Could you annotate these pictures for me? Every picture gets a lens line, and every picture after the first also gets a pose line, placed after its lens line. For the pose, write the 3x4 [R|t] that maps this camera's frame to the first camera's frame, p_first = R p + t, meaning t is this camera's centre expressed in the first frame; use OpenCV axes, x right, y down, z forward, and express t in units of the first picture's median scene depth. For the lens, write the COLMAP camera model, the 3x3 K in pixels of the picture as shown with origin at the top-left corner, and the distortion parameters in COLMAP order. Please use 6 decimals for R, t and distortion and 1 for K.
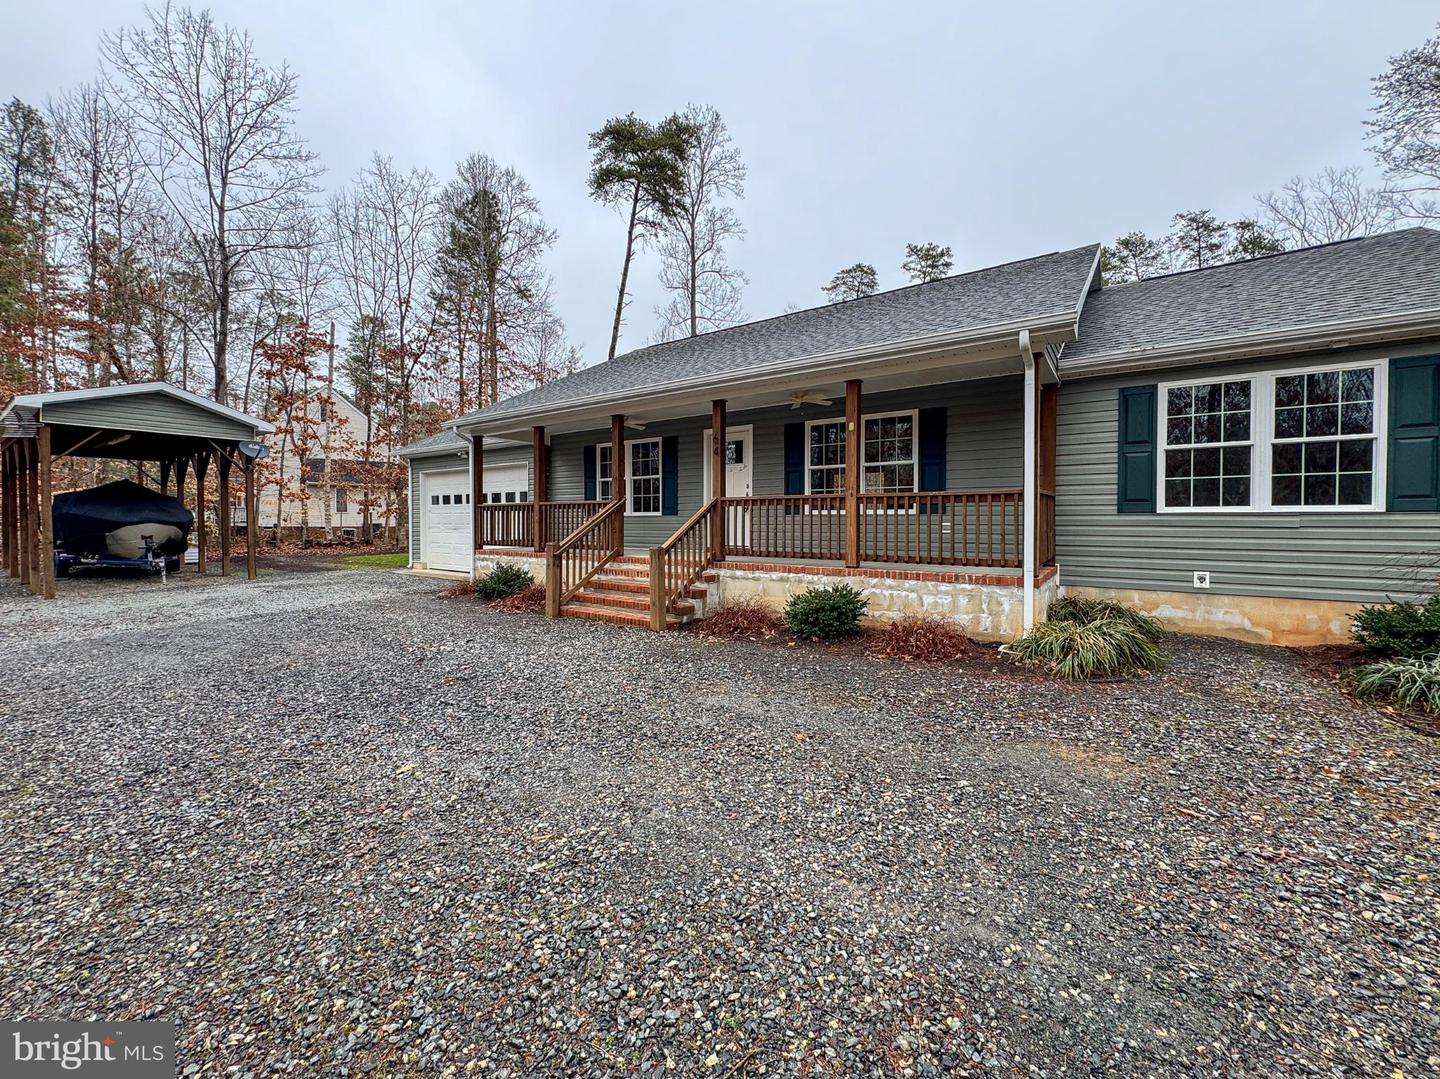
lens RADIAL K [[585.4, 0, 797.3], [0, 585.4, 527.2], [0, 0, 1]] dist [-0.000587, 0.000119]
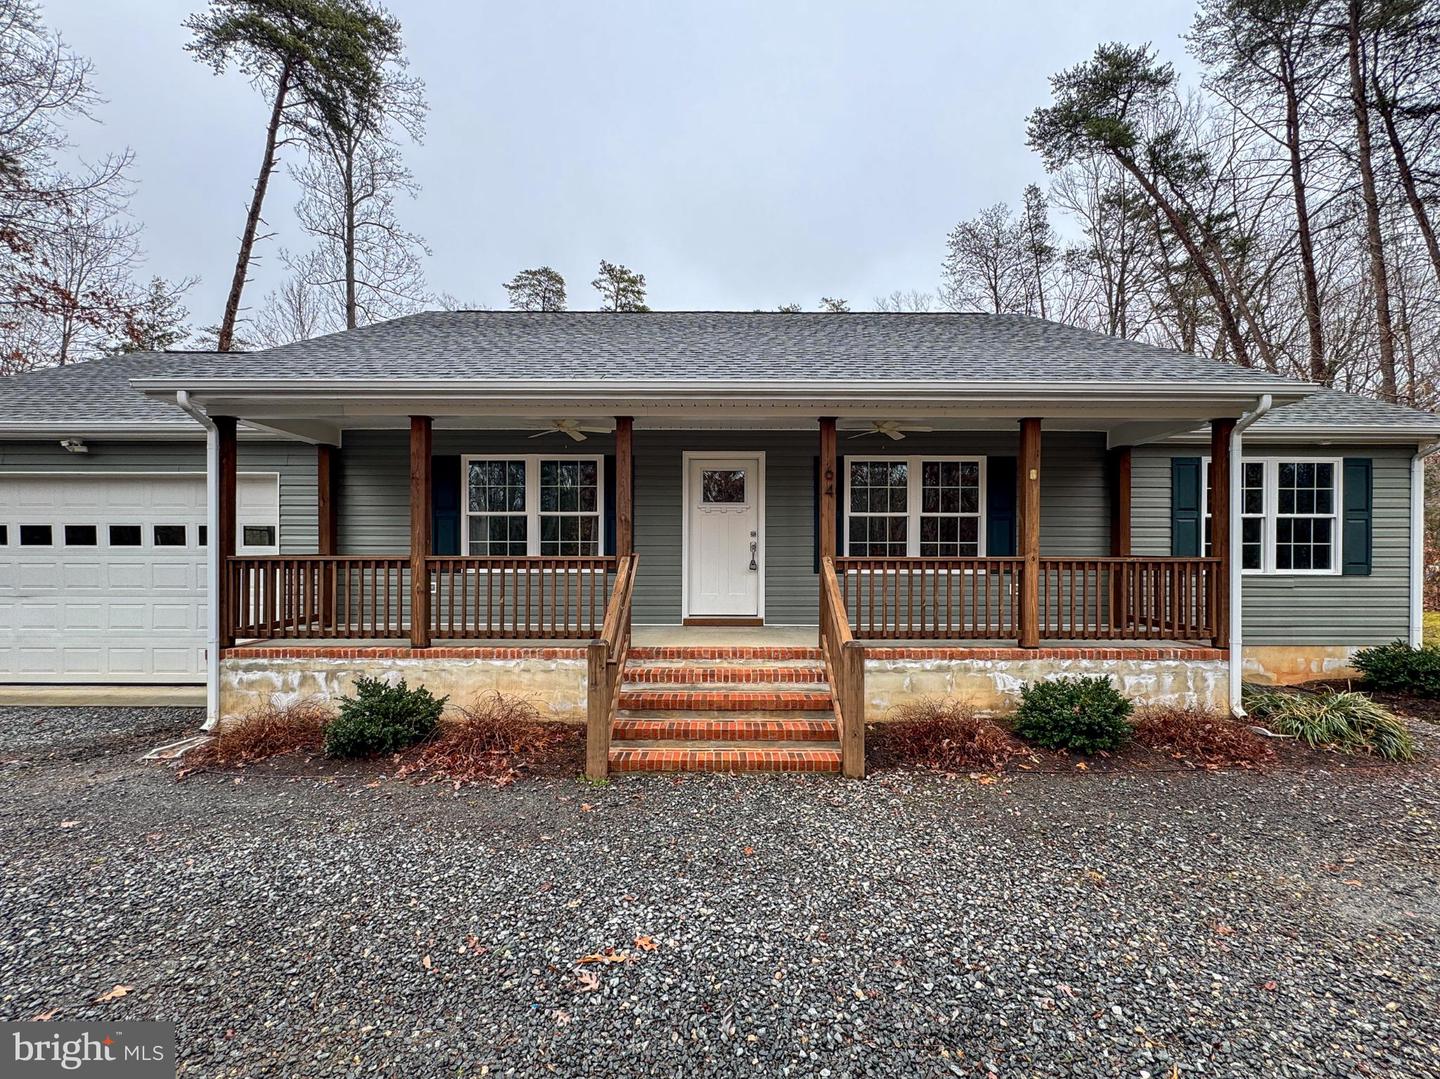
lens RADIAL K [[585.4, 0, 719.0], [0, 585.4, 545.7], [0, 0, 1]] dist [-0.000587, 0.000119]
pose [[0.838582, 0.008891, 0.544703, -0.584325], [0.000869, 0.999844, -0.017658, -0.048020], [-0.544775, 0.015281, 0.838443, 0.455456]]
